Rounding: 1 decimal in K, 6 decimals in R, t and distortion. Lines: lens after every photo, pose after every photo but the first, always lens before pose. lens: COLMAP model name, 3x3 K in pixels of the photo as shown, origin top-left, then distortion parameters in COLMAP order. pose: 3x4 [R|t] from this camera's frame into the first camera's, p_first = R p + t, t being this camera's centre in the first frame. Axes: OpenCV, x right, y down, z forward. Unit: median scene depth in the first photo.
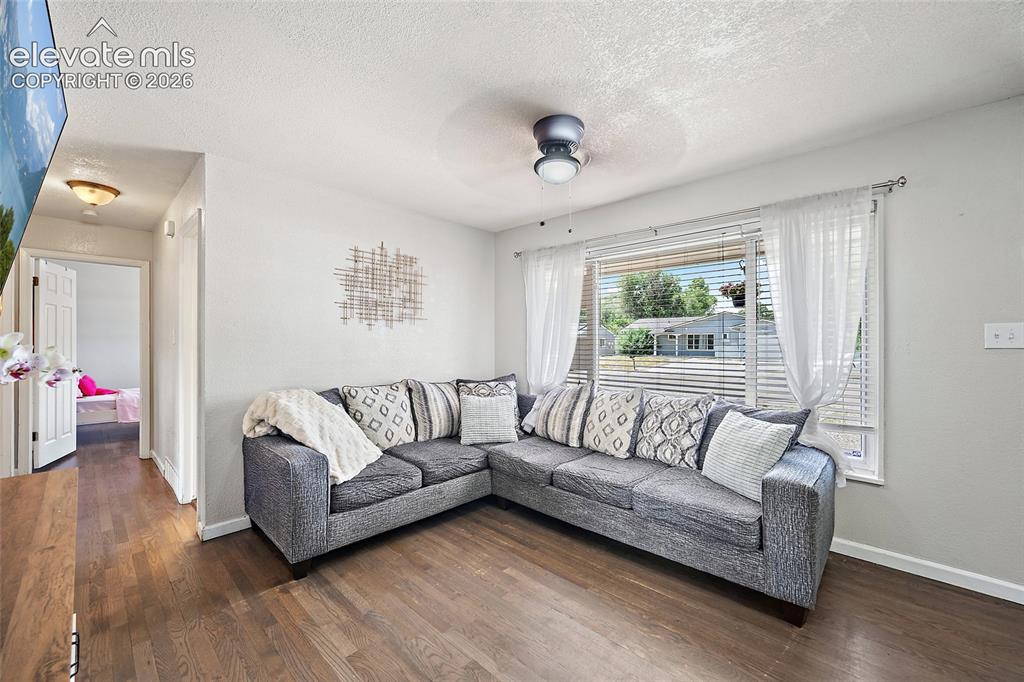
lens RADIAL K [[409.1, 0, 513.5], [0, 409.1, 339.6], [0, 0, 1]] dist [-0.001201, -0.000430]
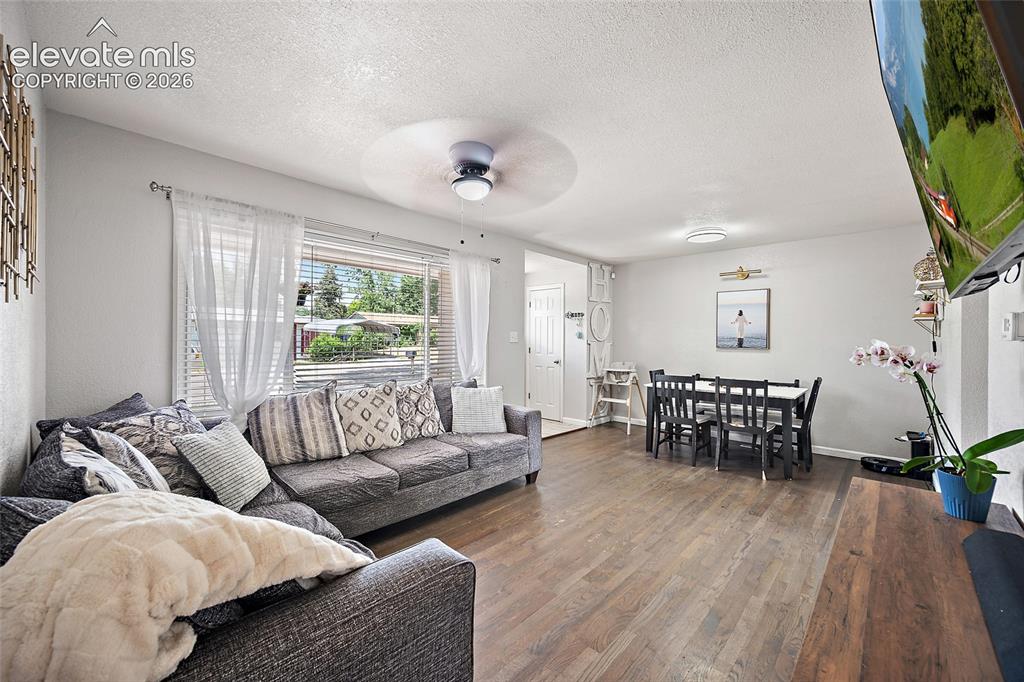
lens RADIAL K [[402.0, 0, 512.0], [0, 402.0, 341.0], [0, 0, 1]] dist [-0.002108, -0.000152]
pose [[0.004653, -0.006871, 0.999966, -0.742217], [-0.017632, 0.999820, 0.006952, -0.002634], [-0.999834, -0.017663, 0.004531, 0.645492]]
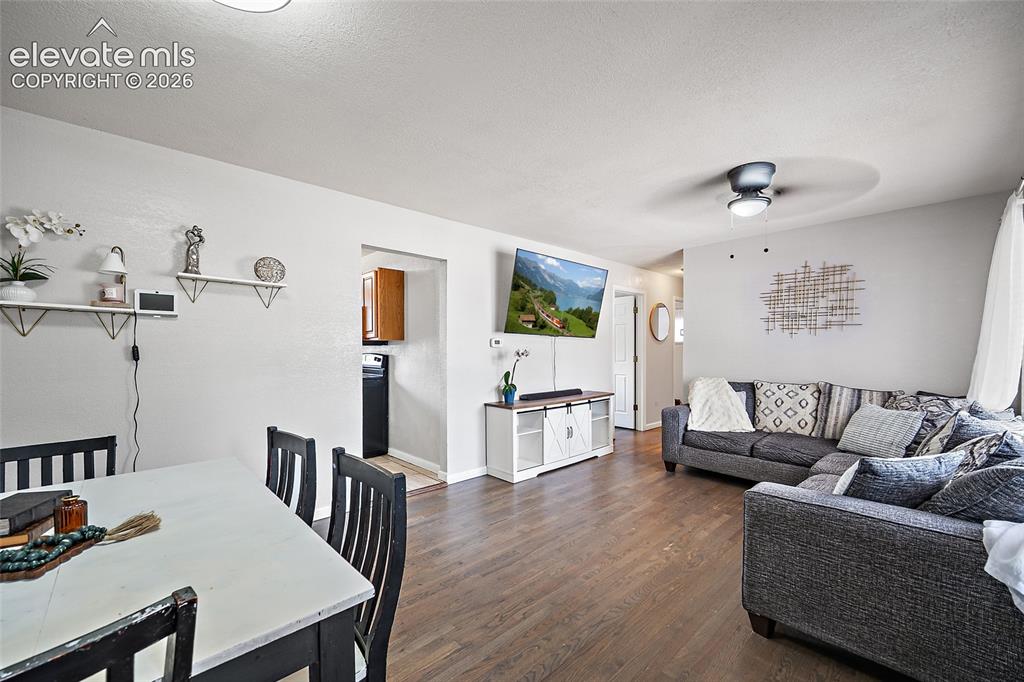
lens RADIAL K [[413.3, 0, 514.1], [0, 413.3, 356.9], [0, 0, 1]] dist [-0.000197, 0.000077]
pose [[-0.059825, 0.020241, -0.998004, 1.009043], [0.009455, 0.999761, 0.019710, 0.001502], [0.998164, -0.008257, -0.060002, 0.274751]]
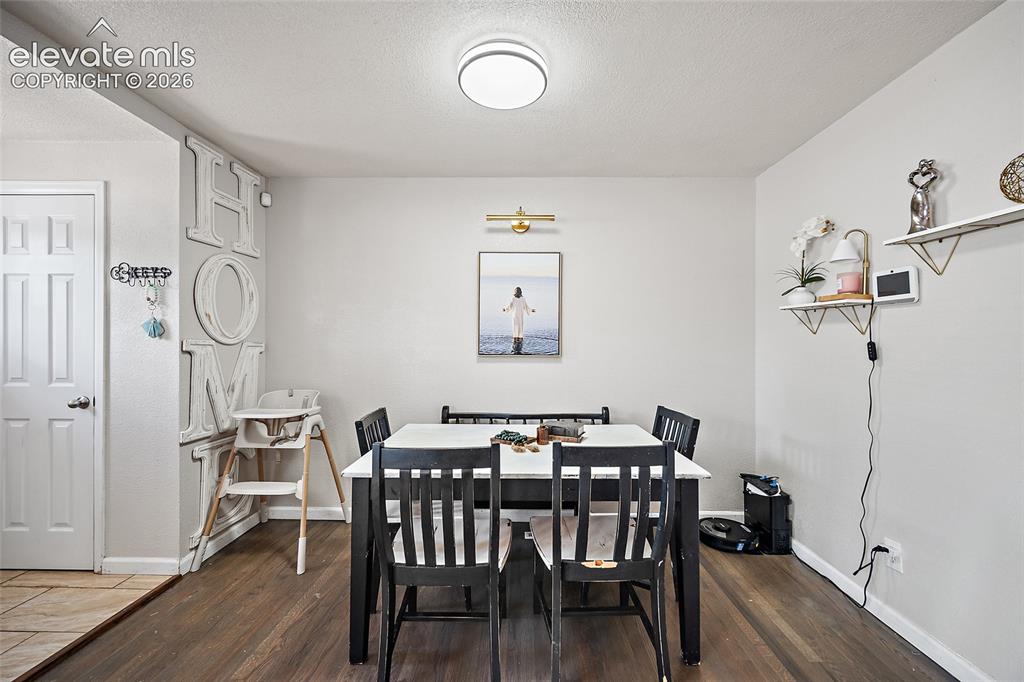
lens RADIAL K [[405.9, 0, 512.0], [0, 405.9, 341.0], [0, 0, 1]] dist [-0.000733, 0.000468]
pose [[-0.672680, 0.006105, 0.739909, 0.233518], [-0.011331, 0.999764, -0.018550, 0.005718], [-0.739847, -0.020862, -0.672452, 0.349969]]
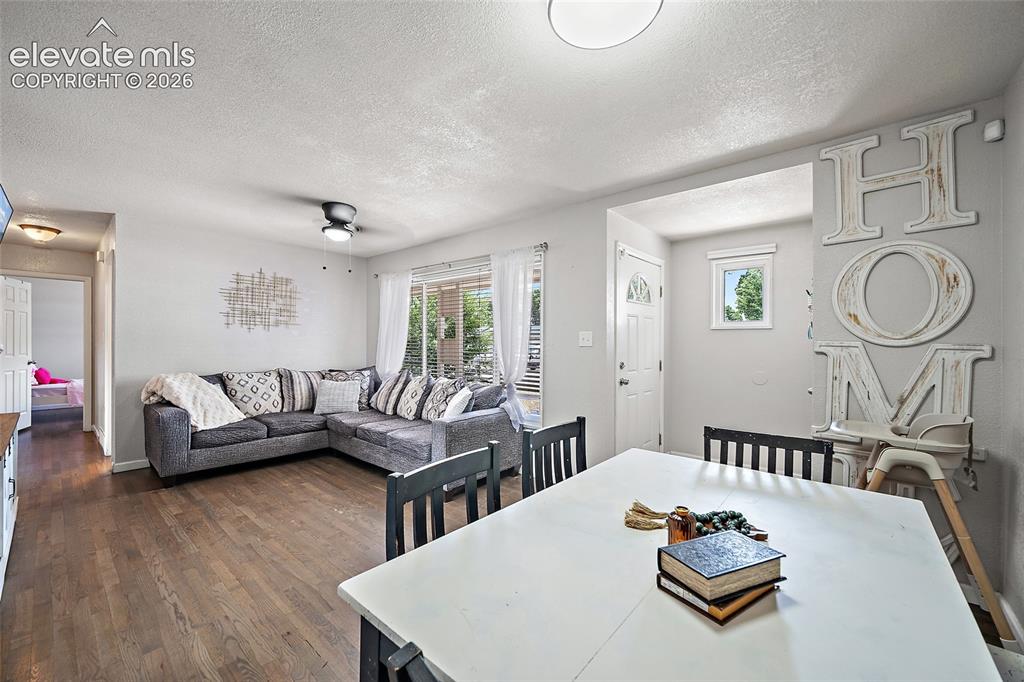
lens RADIAL K [[405.9, 0, 512.0], [0, 405.9, 341.0], [0, 0, 1]] dist [-0.000733, 0.000468]
pose [[0.999302, 0.005149, 0.036994, 0.532654], [-0.005262, 0.999982, 0.002943, -0.002898], [-0.036978, -0.003136, 0.999311, -0.446327]]
